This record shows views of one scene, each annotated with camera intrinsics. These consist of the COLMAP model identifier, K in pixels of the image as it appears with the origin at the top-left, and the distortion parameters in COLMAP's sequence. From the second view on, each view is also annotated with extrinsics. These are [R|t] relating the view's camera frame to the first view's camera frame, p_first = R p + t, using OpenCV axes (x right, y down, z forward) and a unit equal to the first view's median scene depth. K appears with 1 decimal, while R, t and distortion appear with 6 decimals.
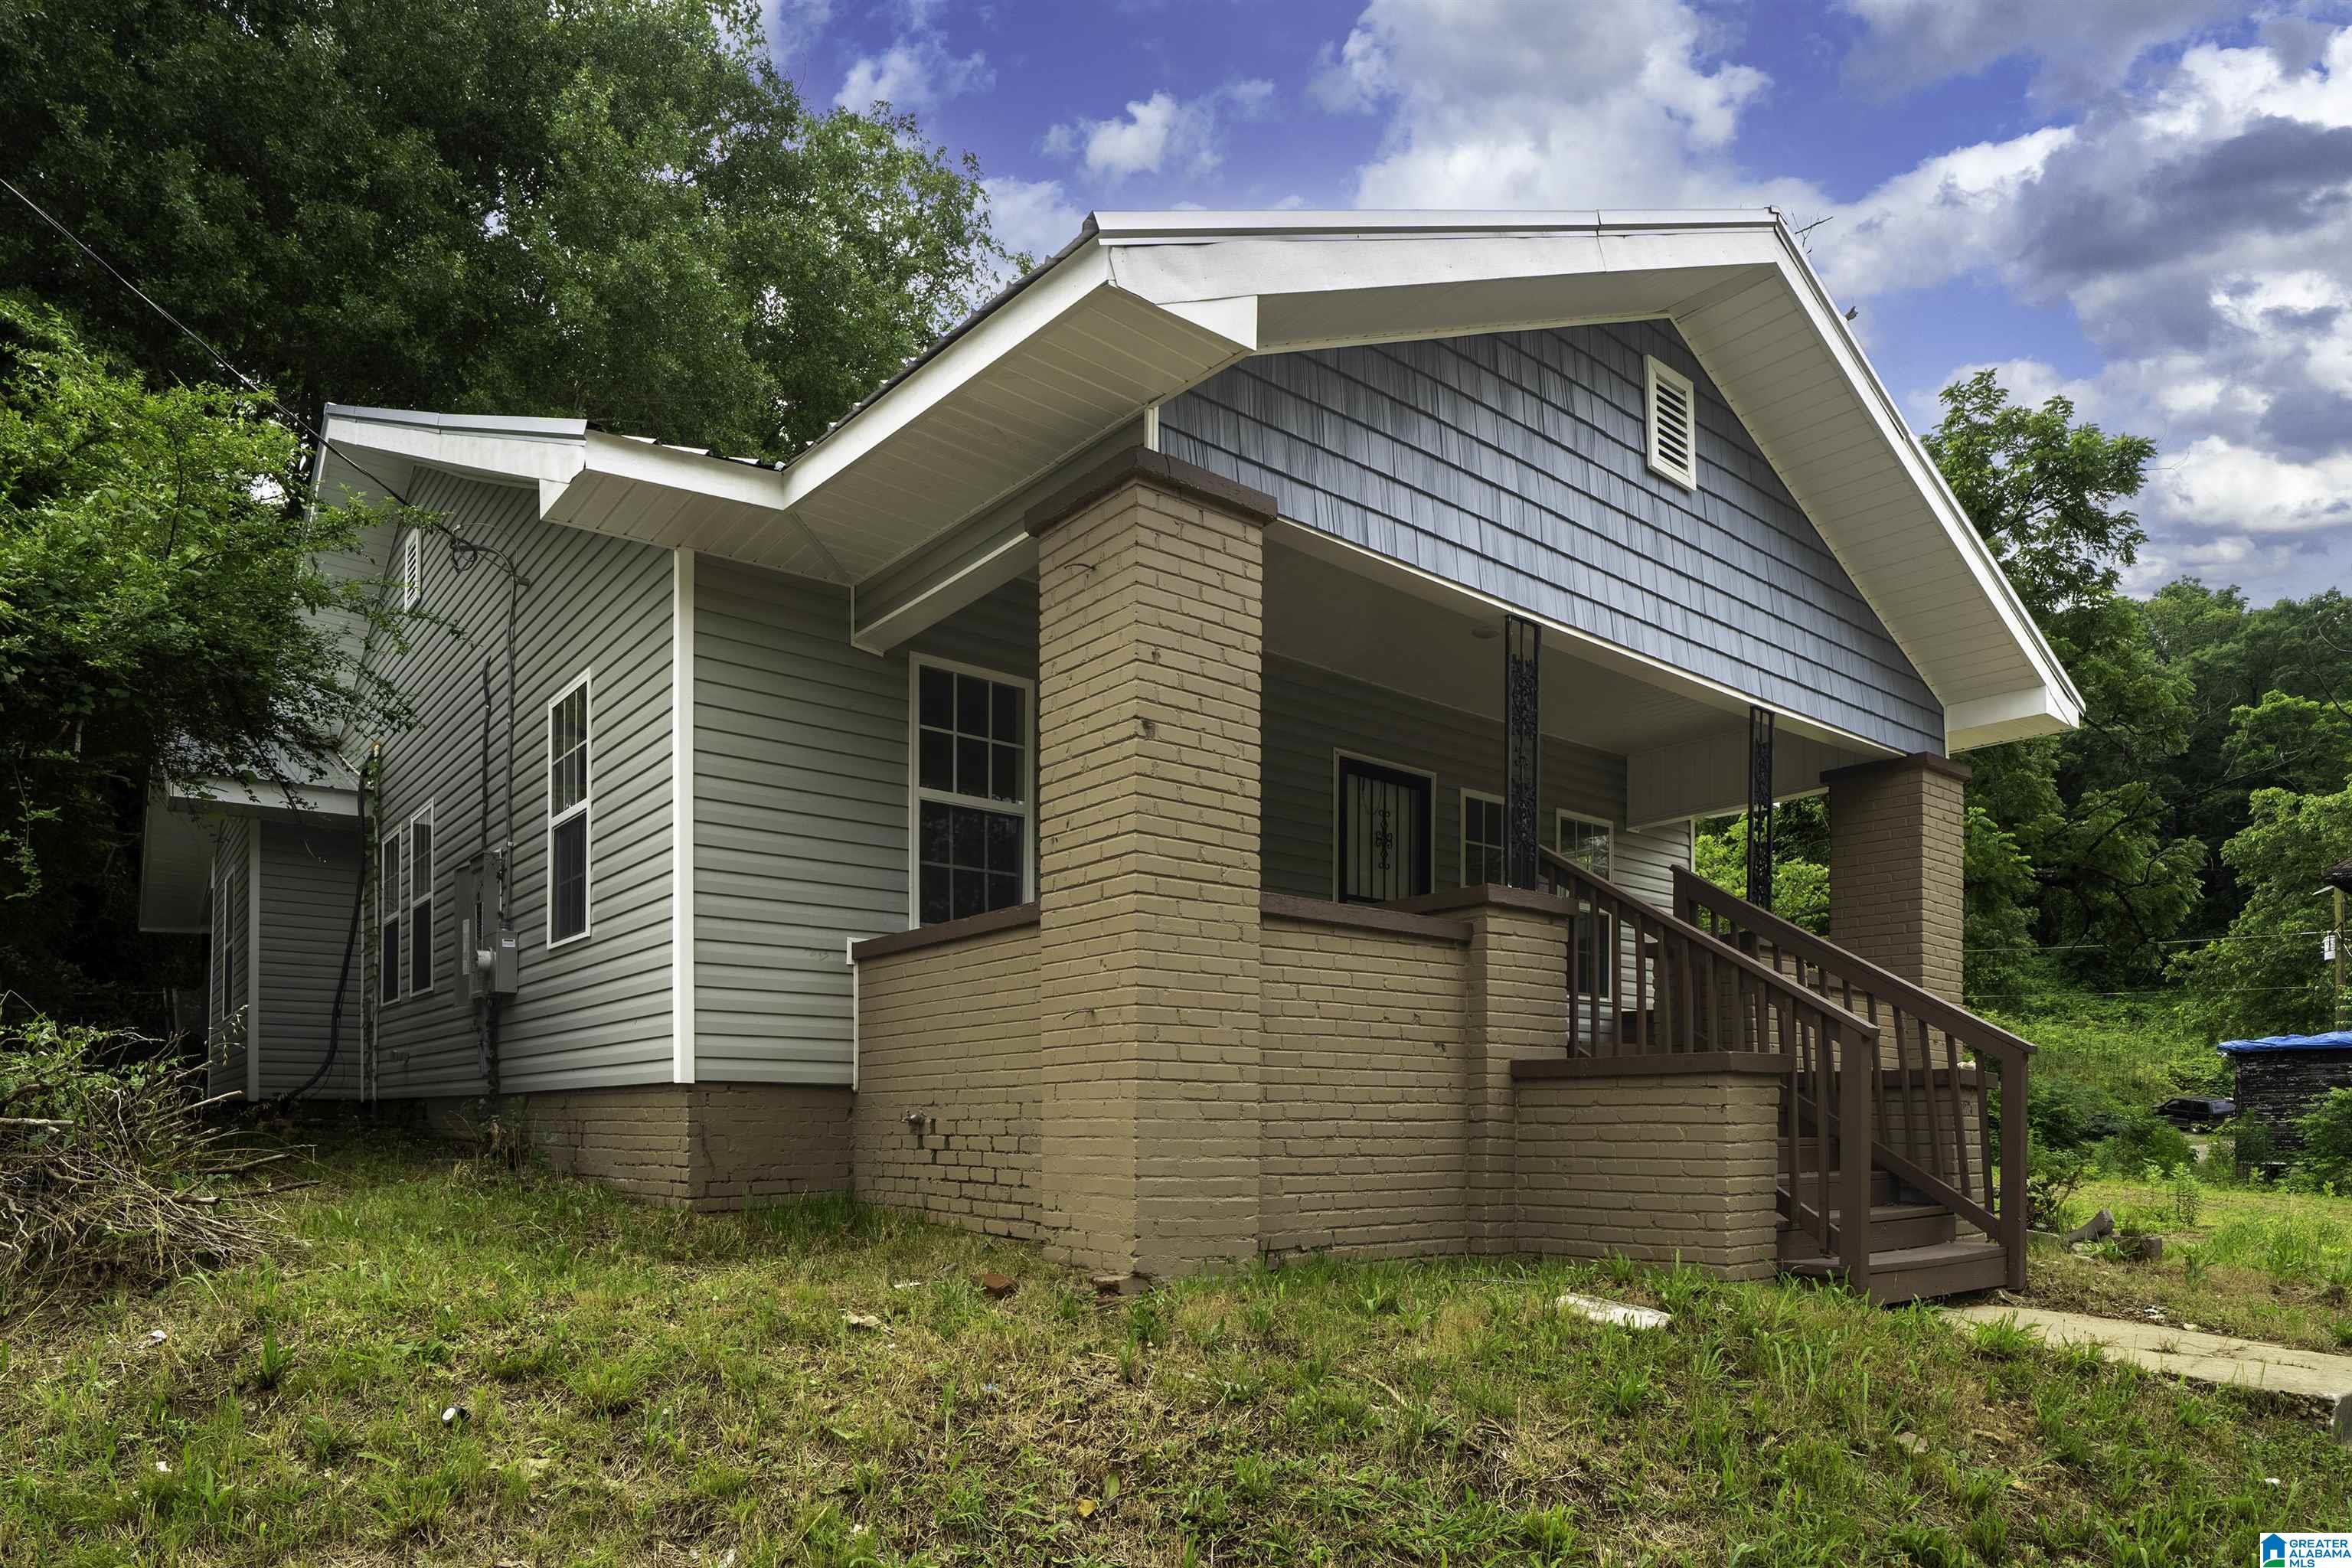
lens RADIAL K [[1079.7, 0, 1160.8], [0, 1079.7, 792.7], [0, 0, 1]] dist [0.000816, -0.000049]
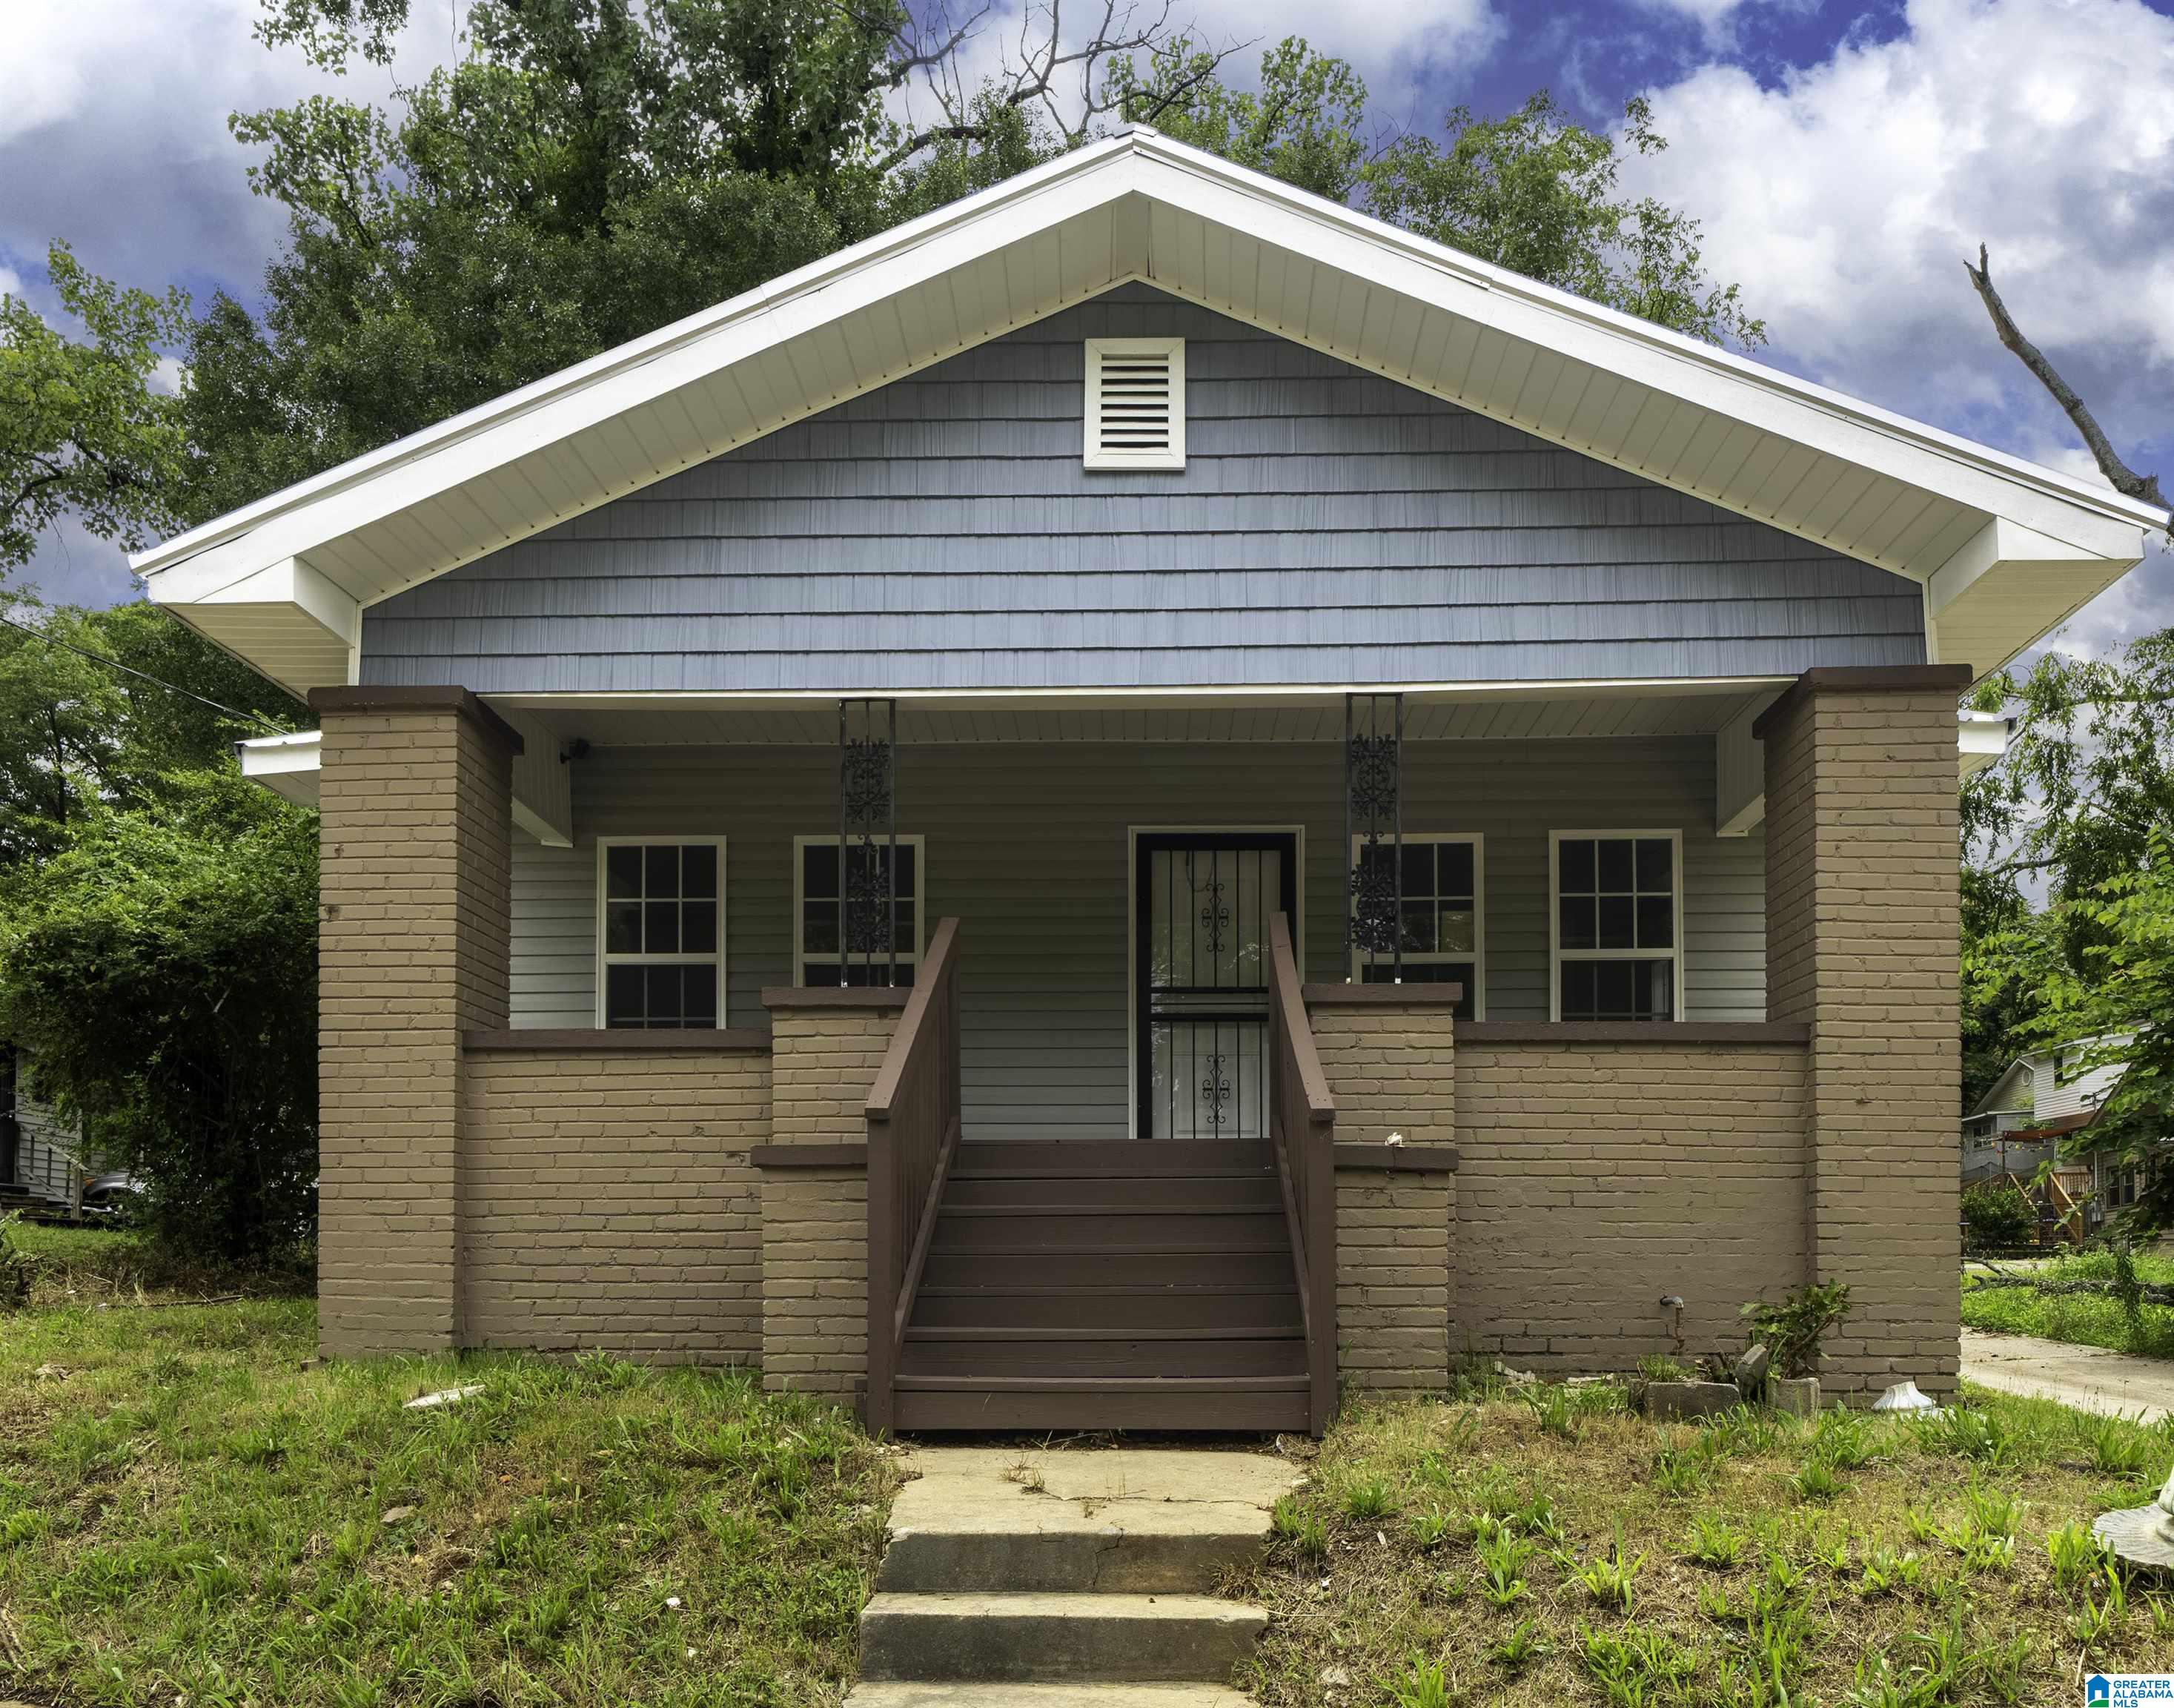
lens RADIAL K [[1263.2, 0, 1087.0], [0, 1263.2, 854.0], [0, 0, 1]] dist [0.000611, 0.043739]
pose [[0.836196, -0.181644, -0.517476, 0.920998], [0.162406, 0.983252, -0.082706, 0.084768], [0.523833, -0.014883, 0.851691, 0.138377]]
